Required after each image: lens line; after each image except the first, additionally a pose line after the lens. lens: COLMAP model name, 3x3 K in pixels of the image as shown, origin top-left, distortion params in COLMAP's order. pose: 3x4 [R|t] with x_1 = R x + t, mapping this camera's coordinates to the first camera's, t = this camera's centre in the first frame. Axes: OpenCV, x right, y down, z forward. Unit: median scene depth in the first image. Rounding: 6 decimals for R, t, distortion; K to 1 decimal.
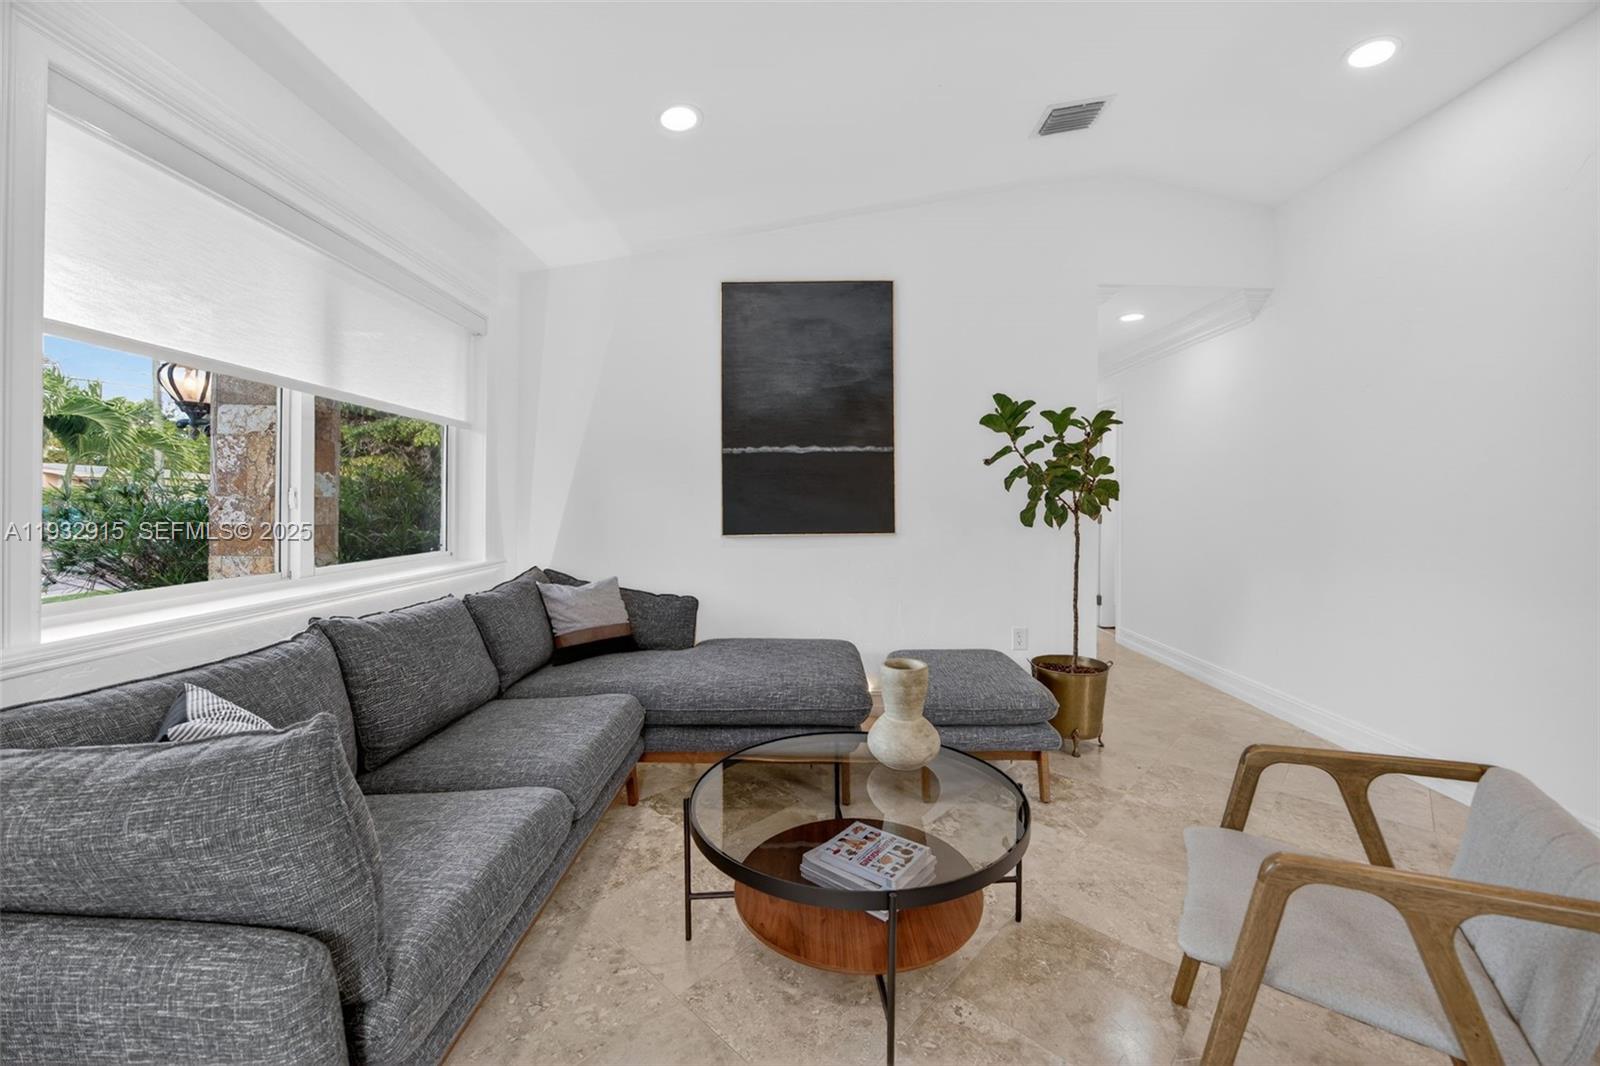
lens RADIAL K [[632.2, 0, 819.2], [0, 632.2, 496.9], [0, 0, 1]] dist [-0.020462, 0.004972]
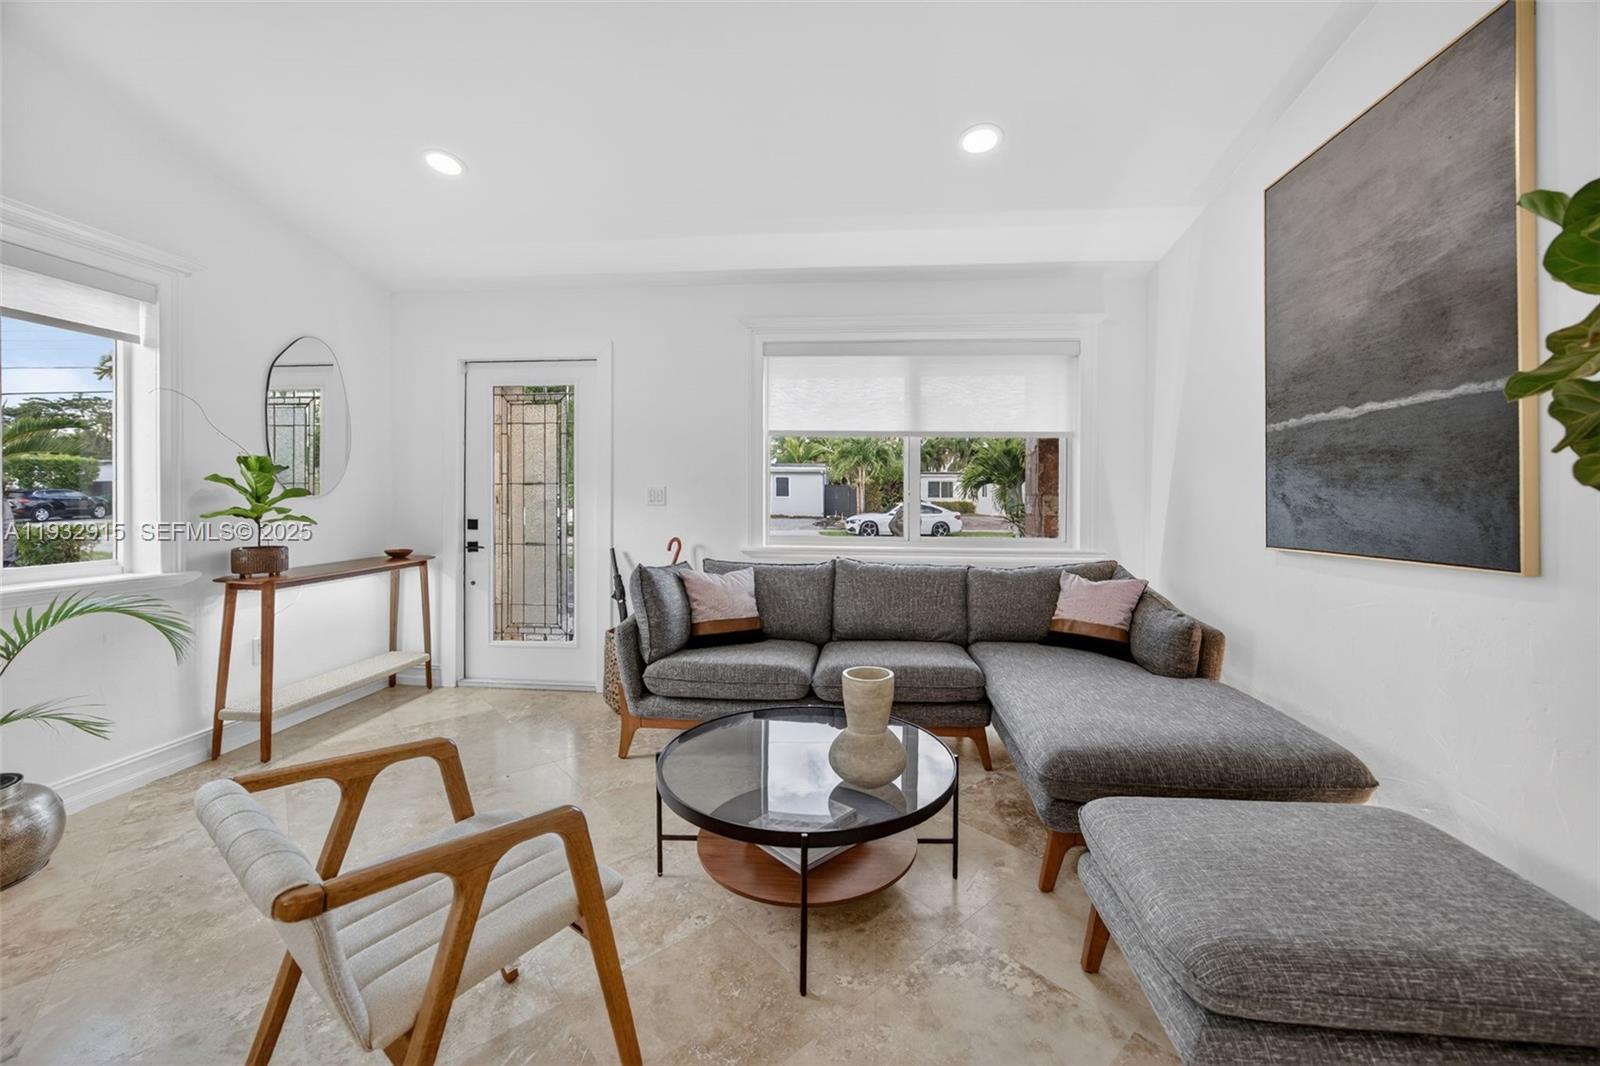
lens RADIAL K [[623.6, 0, 801.3], [0, 623.6, 497.8], [0, 0, 1]] dist [-0.053237, 0.019999]
pose [[-0.111505, 0.000198, -0.993764, 0.647211], [0.000989, 1.000000, 0.000089, 0.004087], [0.993763, -0.000973, -0.111505, 0.622748]]
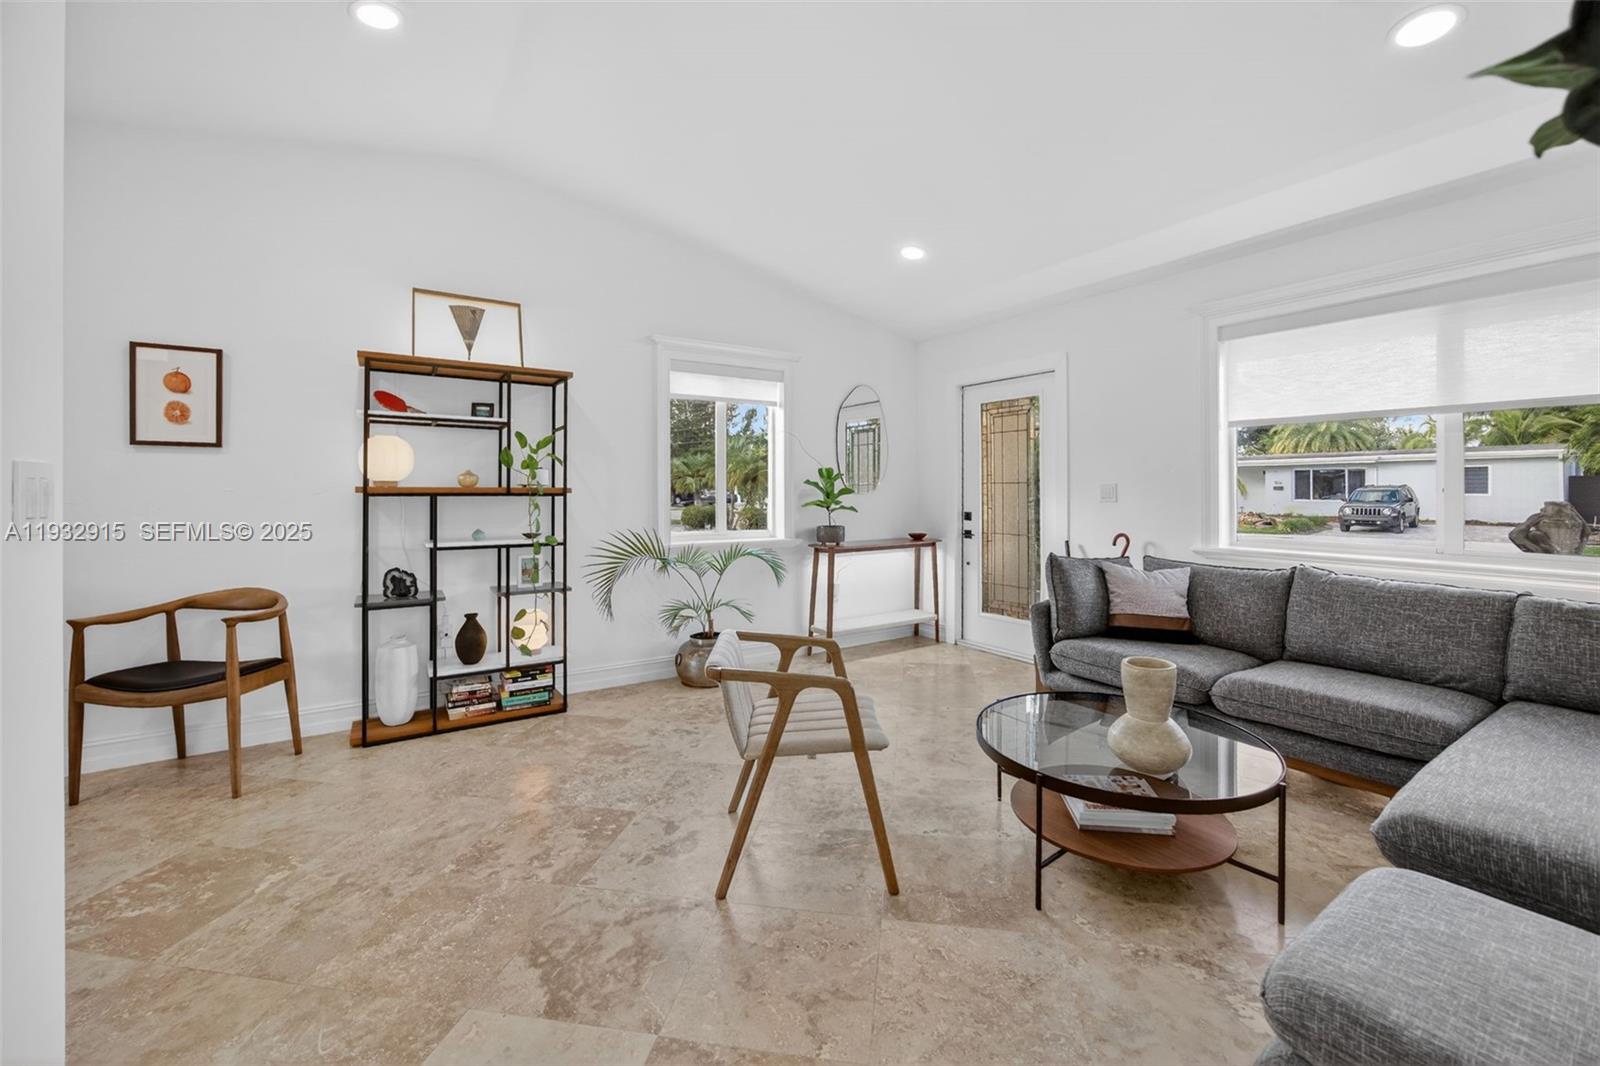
lens RADIAL K [[632.2, 0, 819.2], [0, 632.2, 496.9], [0, 0, 1]] dist [-0.020462, 0.004972]
pose [[-0.836937, 0.001497, -0.547297, 0.668054], [-0.000002, 0.999996, 0.002739, 0.004832], [0.547299, 0.002293, -0.836934, 0.948643]]
